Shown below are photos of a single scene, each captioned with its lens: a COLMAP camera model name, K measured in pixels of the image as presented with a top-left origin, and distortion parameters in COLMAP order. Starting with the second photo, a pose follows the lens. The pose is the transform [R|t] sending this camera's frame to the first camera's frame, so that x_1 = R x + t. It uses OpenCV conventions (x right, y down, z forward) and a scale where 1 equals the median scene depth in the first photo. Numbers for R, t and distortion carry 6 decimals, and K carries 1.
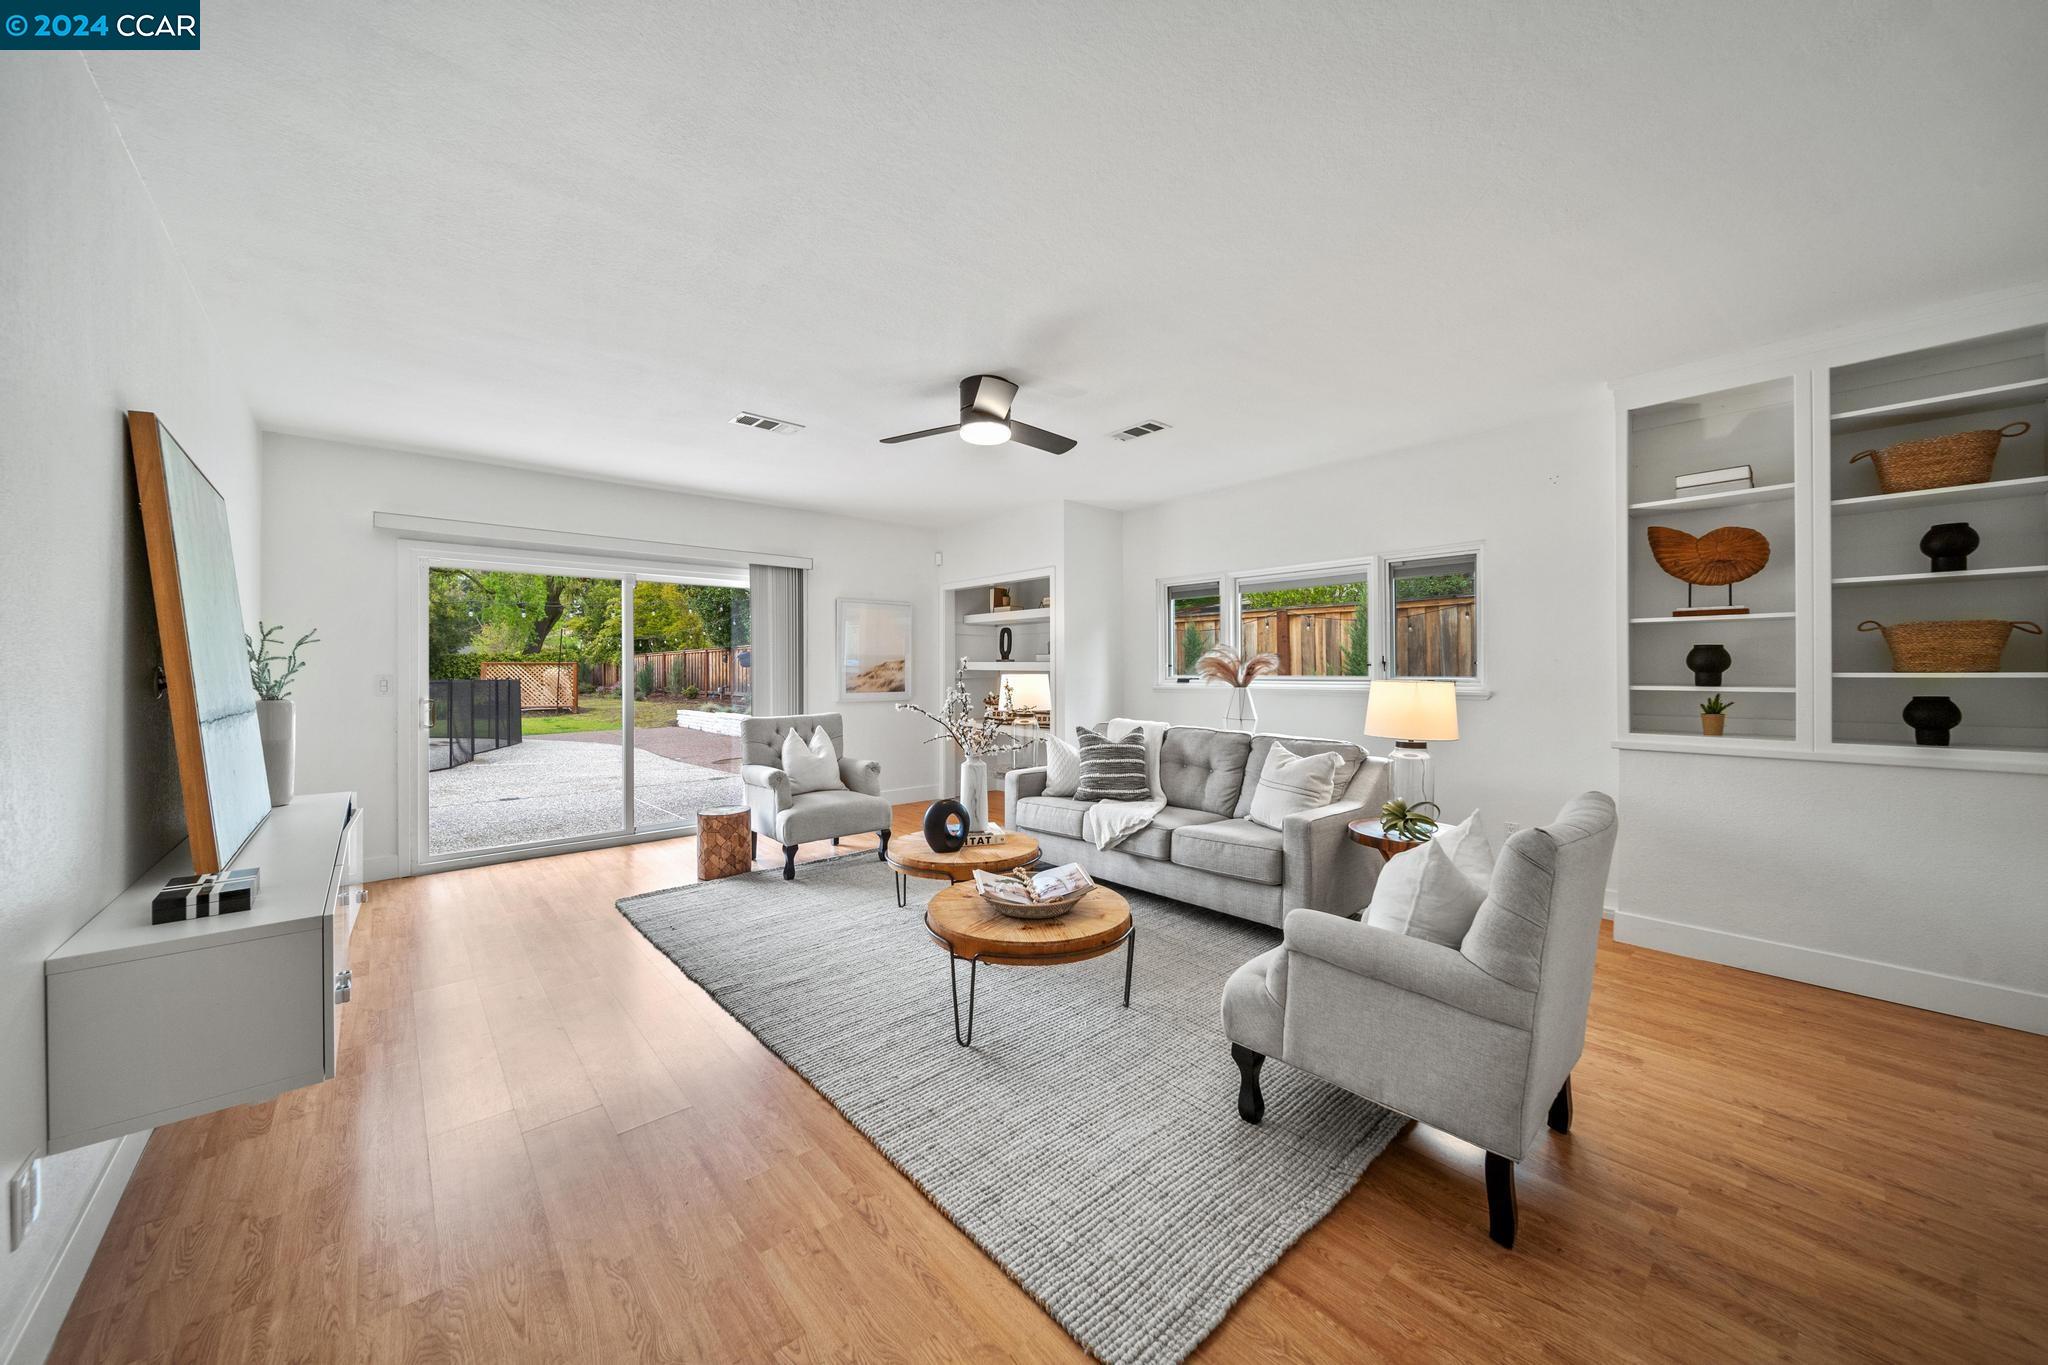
lens RADIAL K [[789.1, 0, 971.4], [0, 789.1, 669.3], [0, 0, 1]] dist [0.000194, -0.000029]
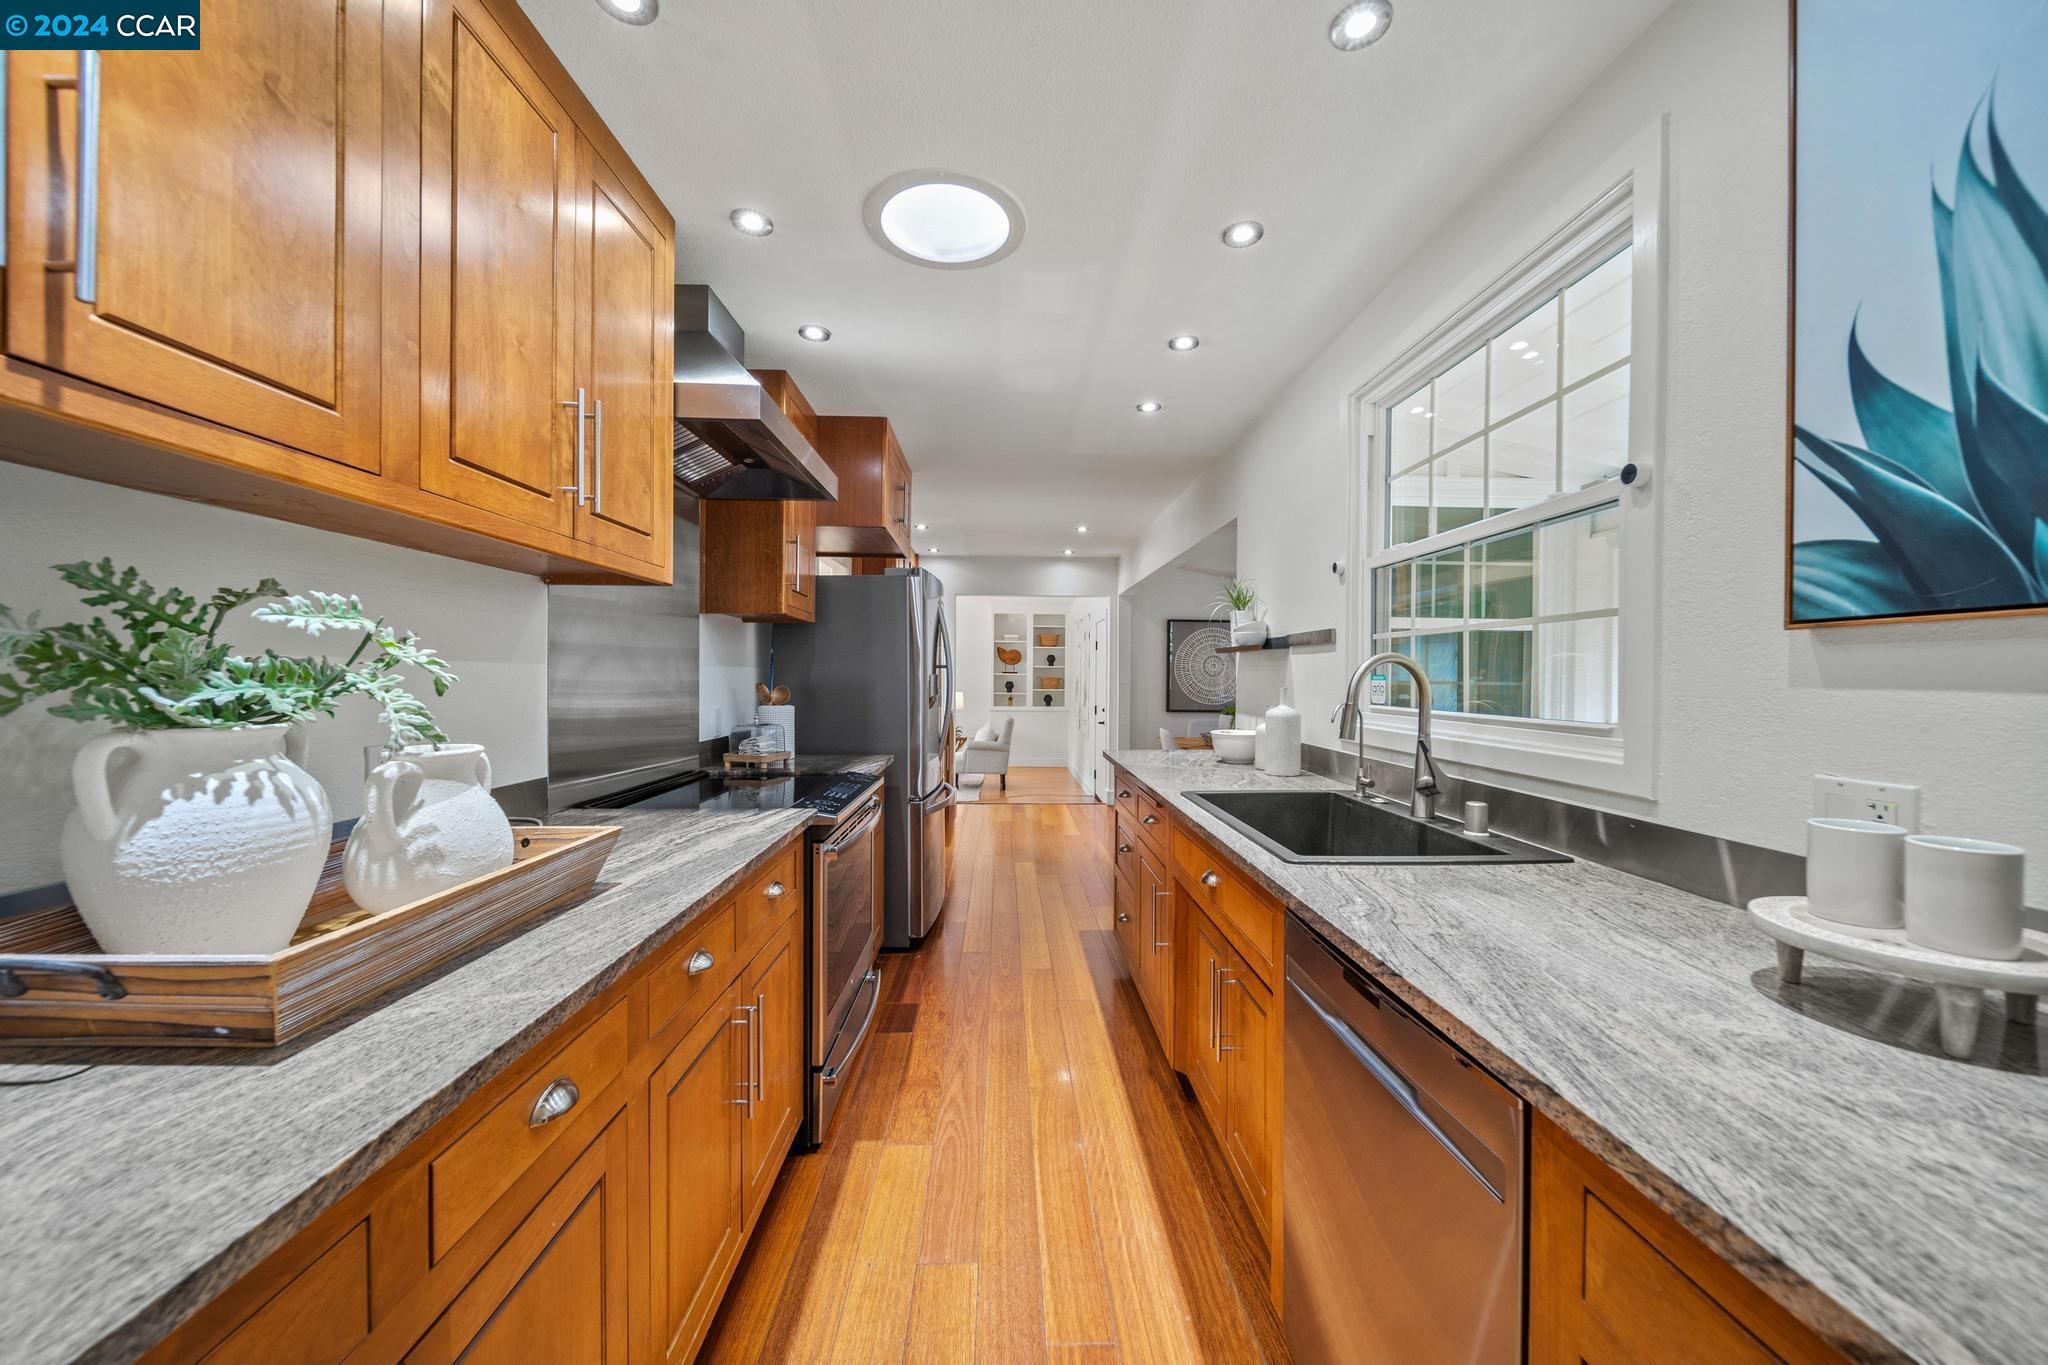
lens RADIAL K [[789.1, 0, 1025.4], [0, 789.1, 685.2], [0, 0, 1]] dist [0.000194, -0.000029]
pose [[0.648509, 0.009011, 0.761153, -1.831420], [-0.018452, 0.999822, 0.003884, -0.029475], [-0.760983, -0.016564, 0.648560, -1.452938]]
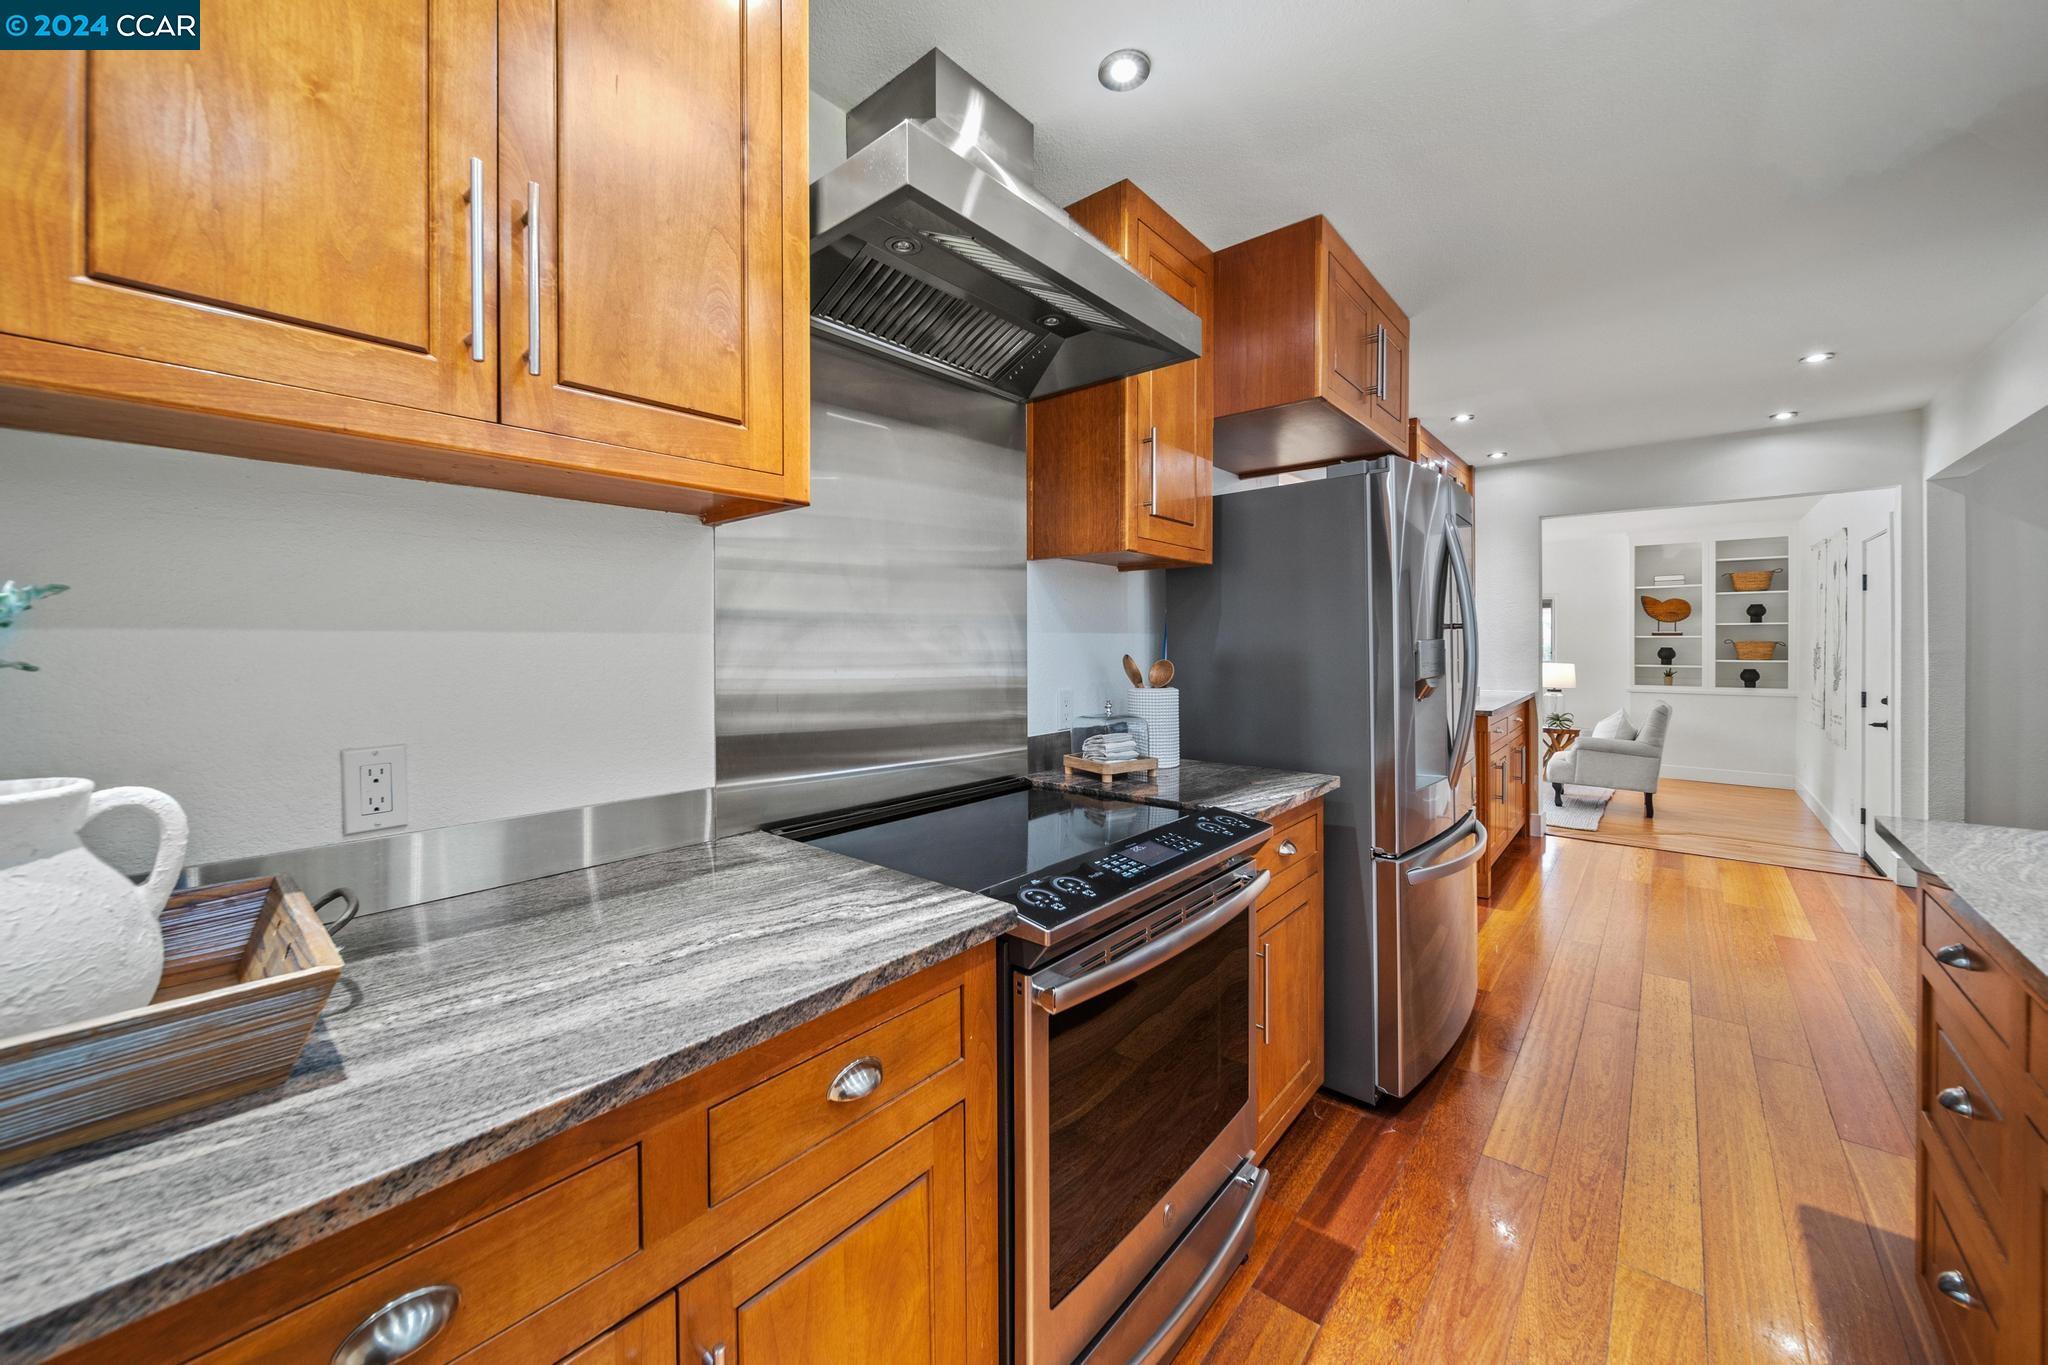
lens RADIAL K [[789.1, 0, 965.1], [0, 789.1, 644.7], [0, 0, 1]] dist [0.000194, -0.000029]
pose [[0.995154, 0.008241, 0.097982, -1.433110], [-0.008862, 0.999943, 0.005910, -0.035661], [-0.097928, -0.006749, 0.995171, -1.186502]]
